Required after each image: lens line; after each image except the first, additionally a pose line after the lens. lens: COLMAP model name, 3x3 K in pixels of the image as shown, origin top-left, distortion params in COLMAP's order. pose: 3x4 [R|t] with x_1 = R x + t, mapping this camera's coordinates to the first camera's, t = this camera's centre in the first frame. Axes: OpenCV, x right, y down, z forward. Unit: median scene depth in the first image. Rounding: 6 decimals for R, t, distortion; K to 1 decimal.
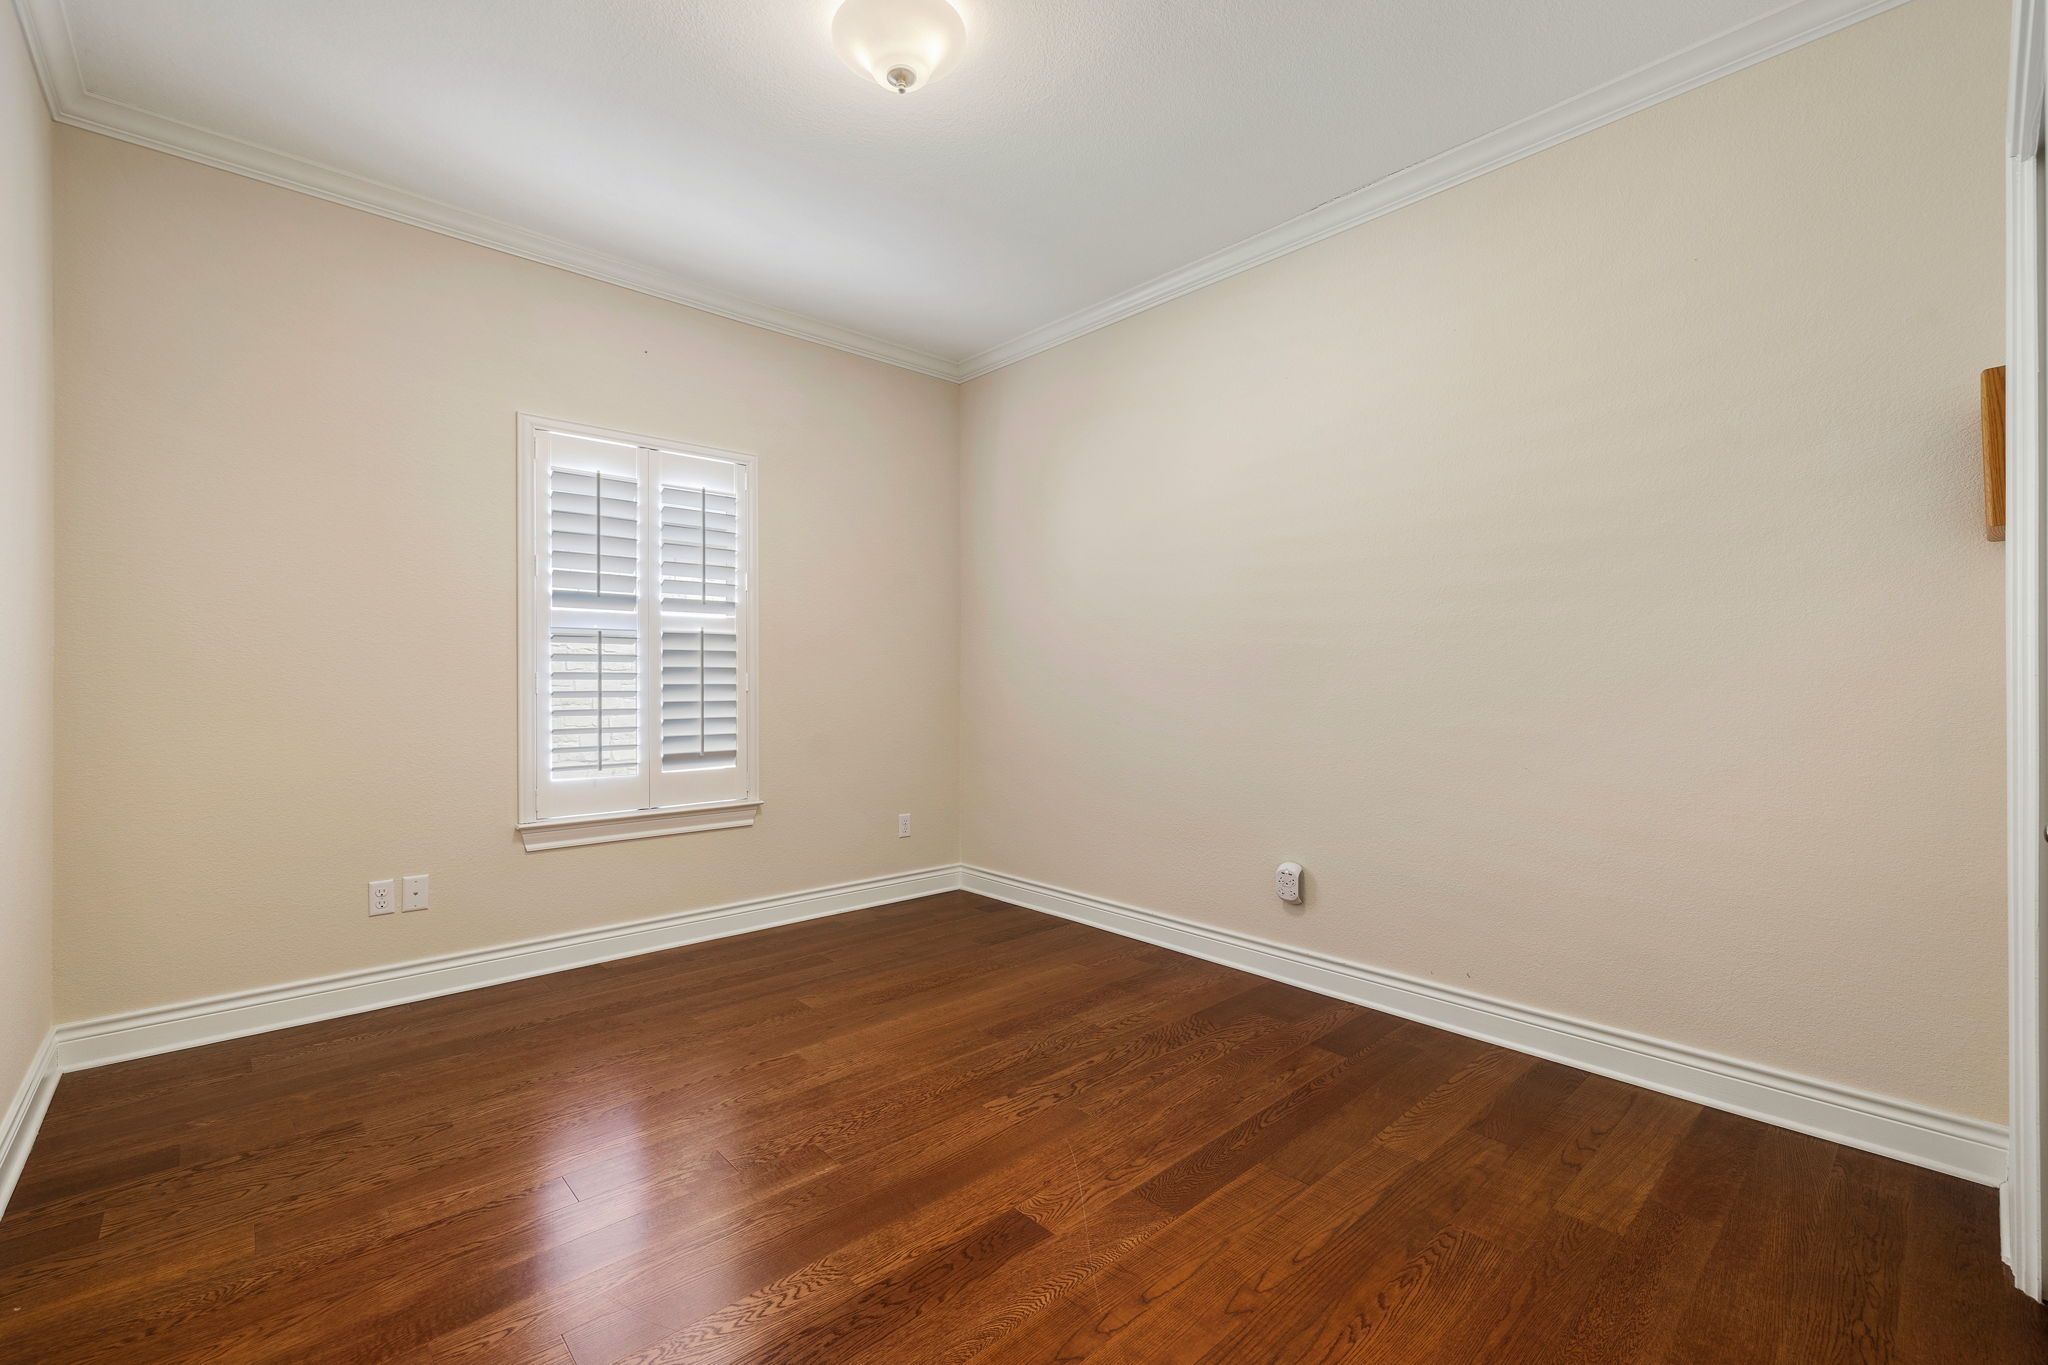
lens RADIAL K [[877.6, 0, 1024.0], [0, 877.6, 682.5], [0, 0, 1]] dist [0.000781, -0.000232]
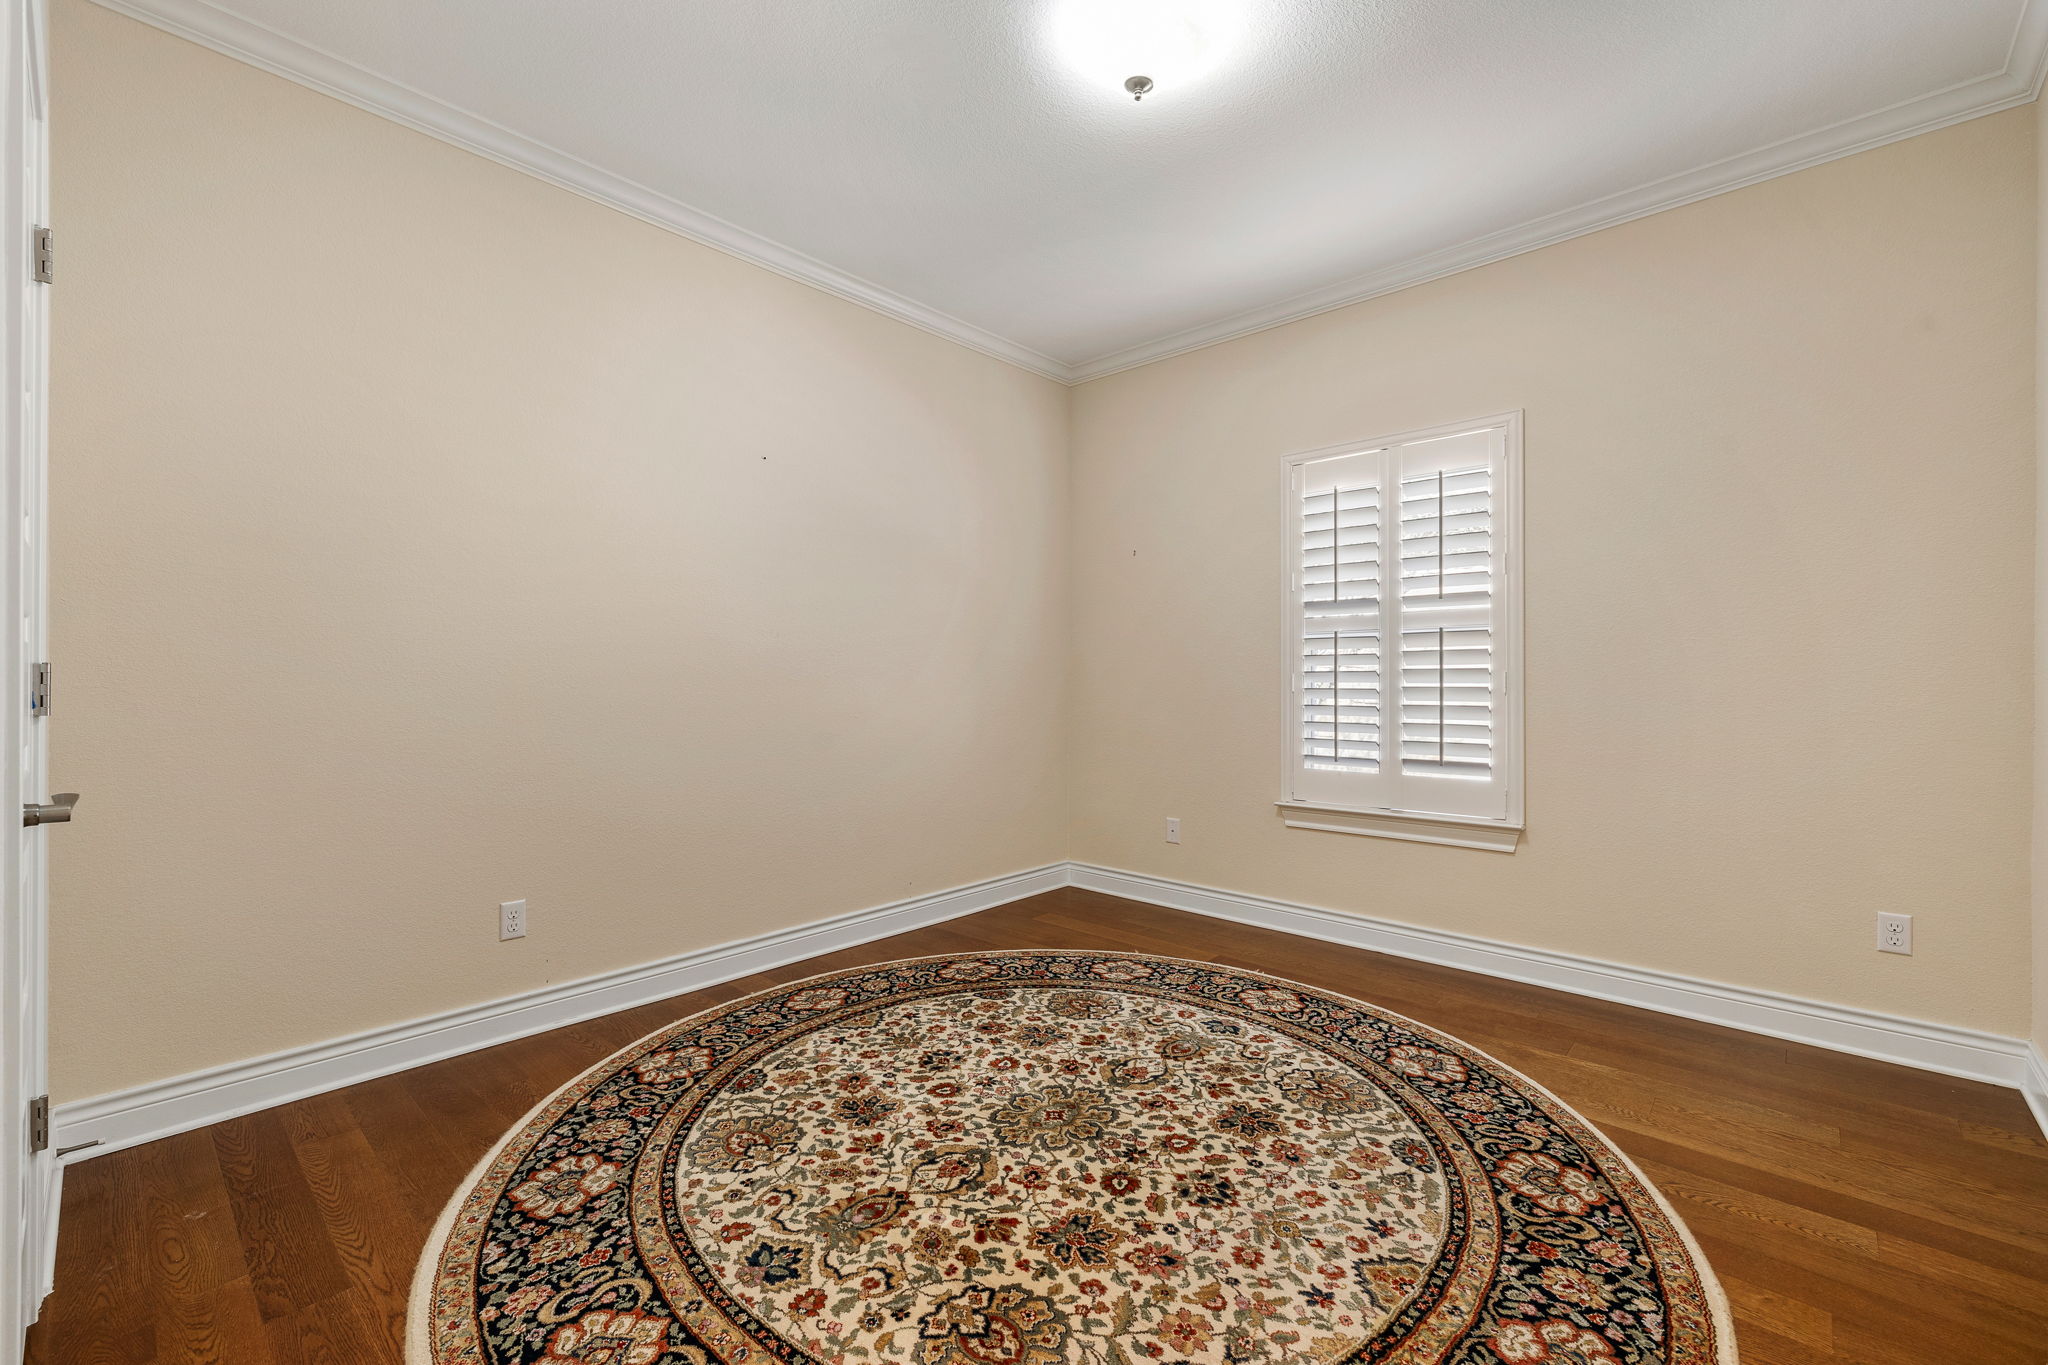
lens RADIAL K [[877.6, 0, 1024.0], [0, 877.6, 682.5], [0, 0, 1]] dist [0.000781, -0.000232]
pose [[0.040065, 0.002961, -0.999193, 0.551568], [-0.003361, 0.999990, 0.002829, -0.001206], [0.999191, 0.003245, 0.040074, 0.537601]]
